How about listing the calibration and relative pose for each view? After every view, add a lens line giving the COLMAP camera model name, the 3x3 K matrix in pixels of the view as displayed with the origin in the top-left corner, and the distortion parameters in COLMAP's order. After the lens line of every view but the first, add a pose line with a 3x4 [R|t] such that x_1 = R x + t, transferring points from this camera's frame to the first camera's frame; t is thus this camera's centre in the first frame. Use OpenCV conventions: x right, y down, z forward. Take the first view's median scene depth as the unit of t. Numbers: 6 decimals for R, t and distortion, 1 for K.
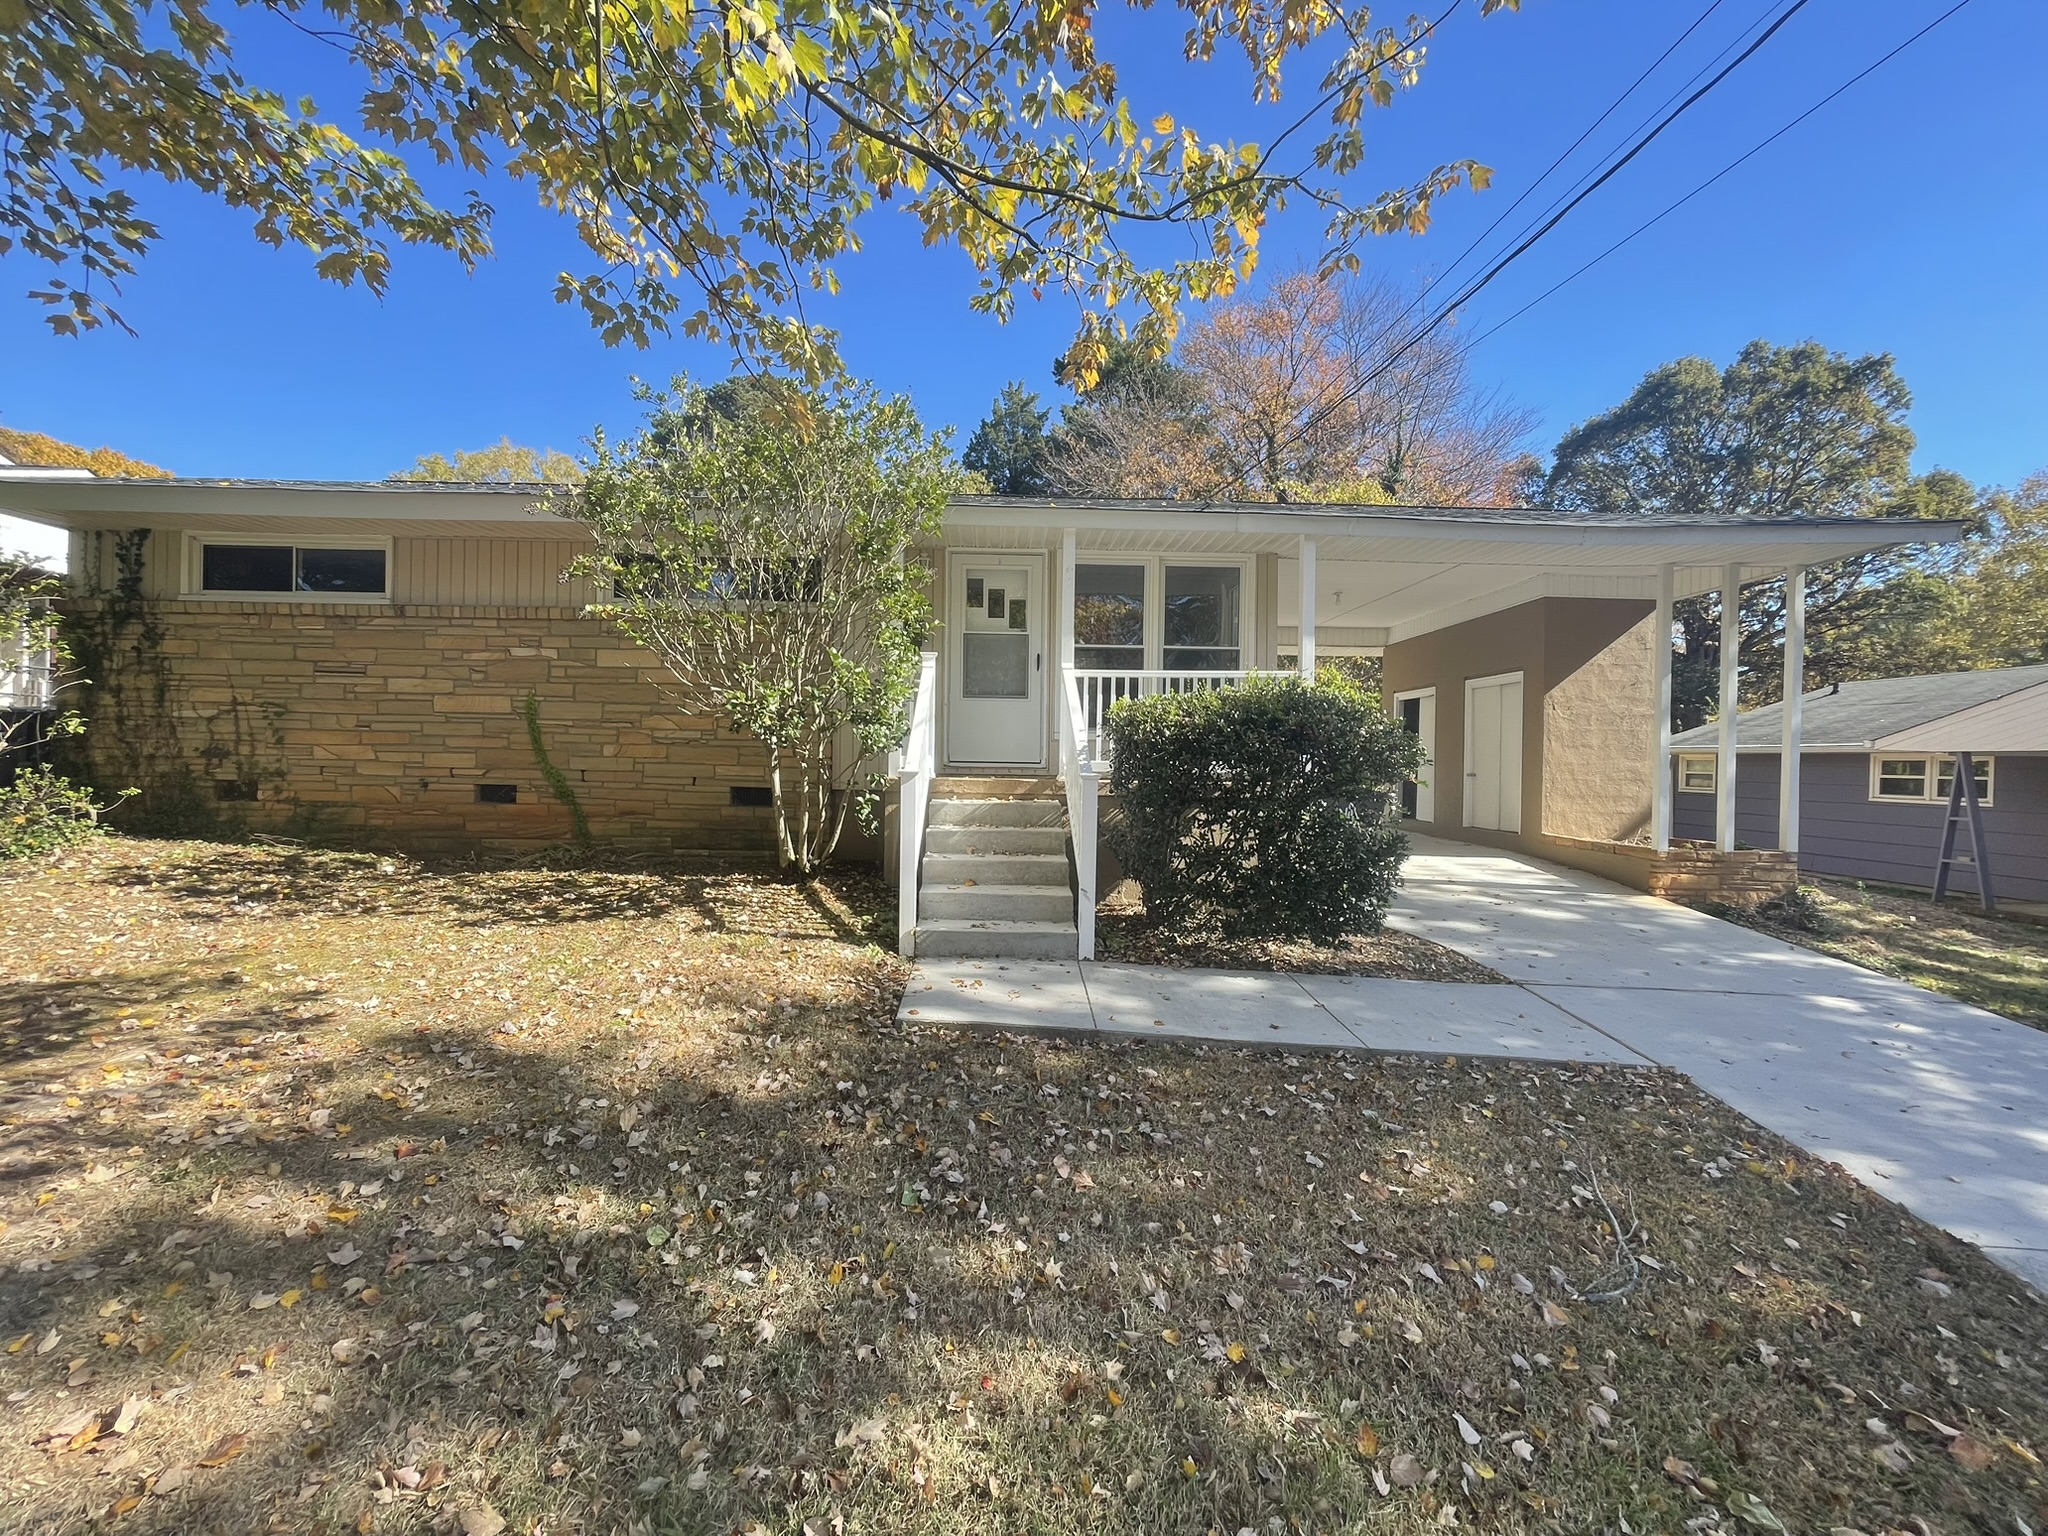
lens RADIAL K [[826.5, 0, 1029.1], [0, 826.5, 773.1], [0, 0, 1]] dist [-0.002661, 0.000212]
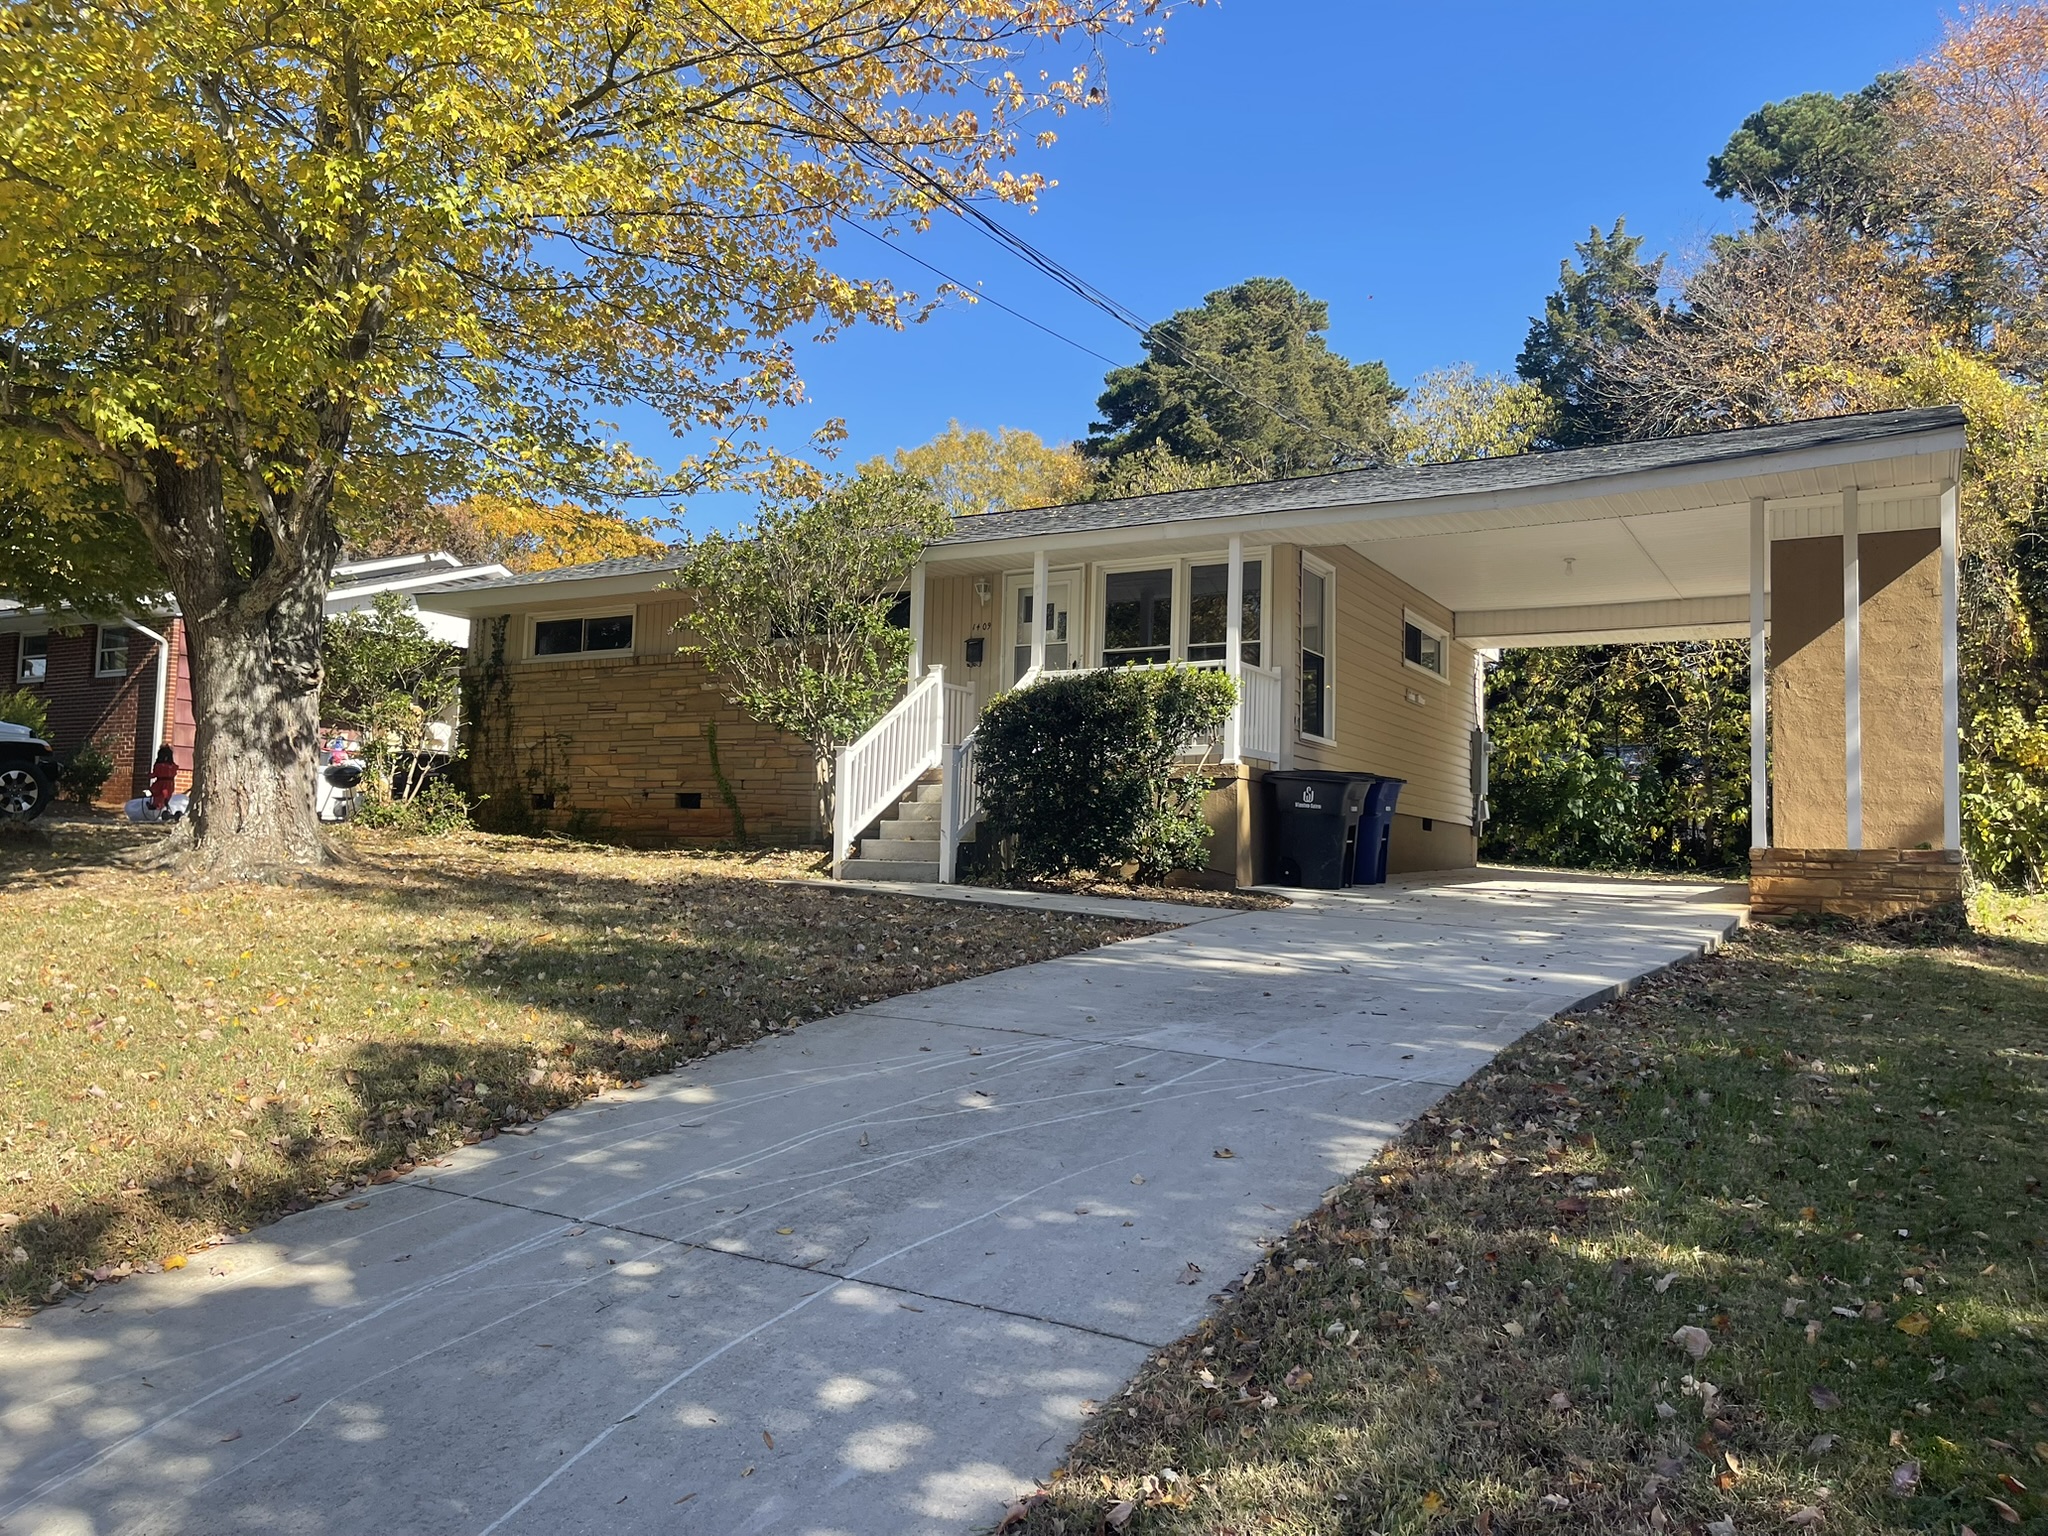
lens RADIAL K [[1511.0, 0, 1022.1], [0, 1511.0, 767.0], [0, 0, 1]] dist [0.000562, 0.000117]
pose [[0.854135, -0.031449, -0.519100, 0.978723], [-0.019266, 0.995571, -0.092015, 0.175986], [0.519695, 0.088594, 0.849746, -0.686890]]
